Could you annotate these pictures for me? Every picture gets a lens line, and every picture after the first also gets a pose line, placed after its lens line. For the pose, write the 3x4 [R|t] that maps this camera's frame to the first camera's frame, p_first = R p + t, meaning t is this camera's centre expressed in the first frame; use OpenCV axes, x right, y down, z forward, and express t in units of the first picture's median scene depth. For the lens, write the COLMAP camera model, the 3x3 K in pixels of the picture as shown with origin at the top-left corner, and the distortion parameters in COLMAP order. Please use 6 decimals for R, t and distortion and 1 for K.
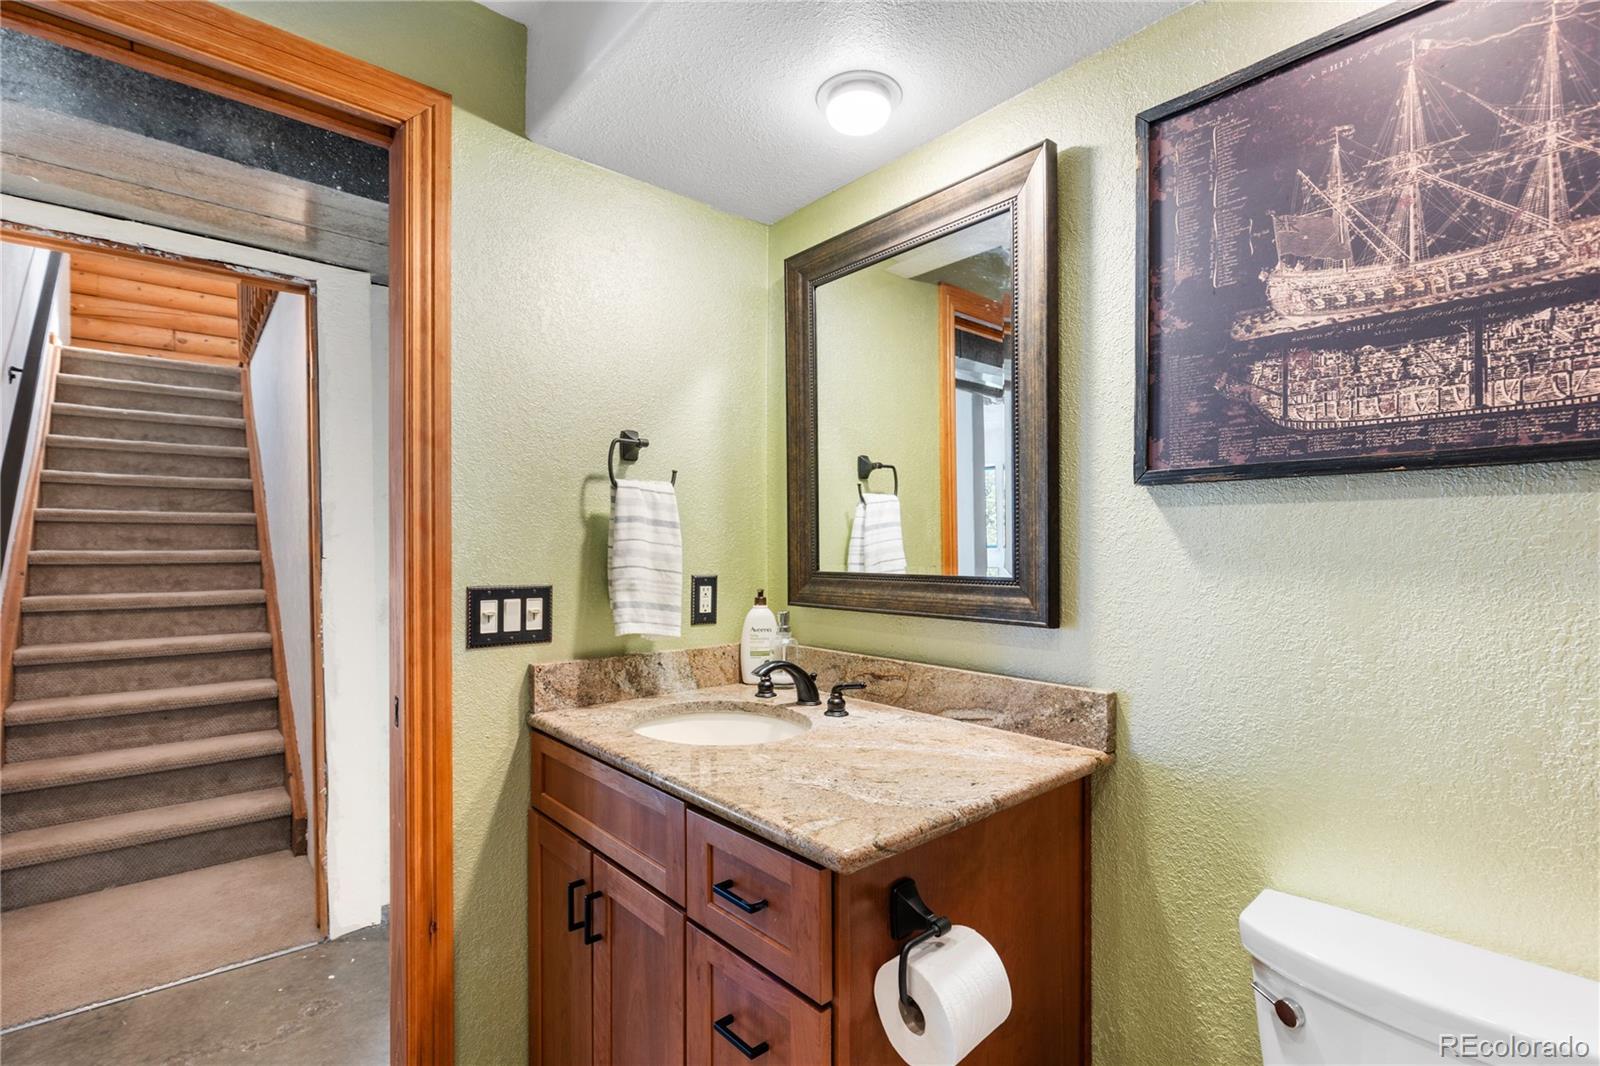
lens RADIAL K [[733.1, 0, 804.2], [0, 733.1, 541.9], [0, 0, 1]] dist [-0.000161, -0.000232]
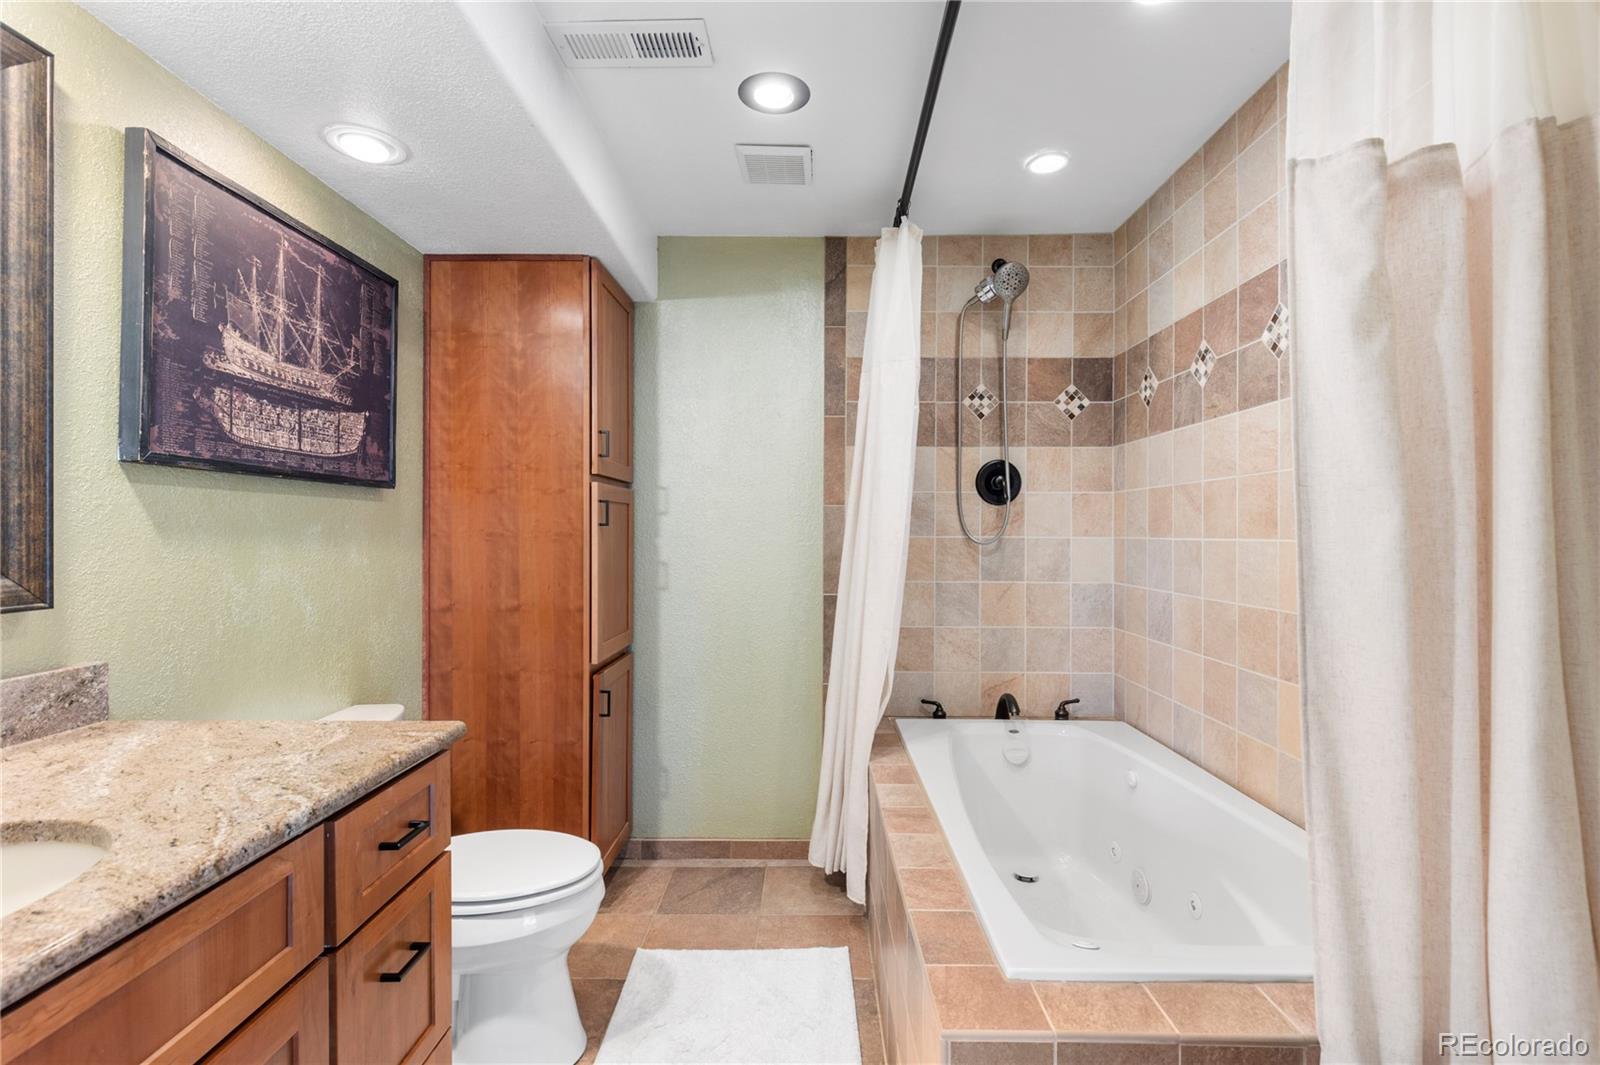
lens RADIAL K [[733.1, 0, 803.2], [0, 733.1, 528.4], [0, 0, 1]] dist [-0.000161, -0.000232]
pose [[-0.740398, 0.002247, 0.672165, -1.226841], [-0.004272, 0.999958, -0.008049, 0.031548], [-0.672156, -0.008831, -0.740357, 1.374449]]
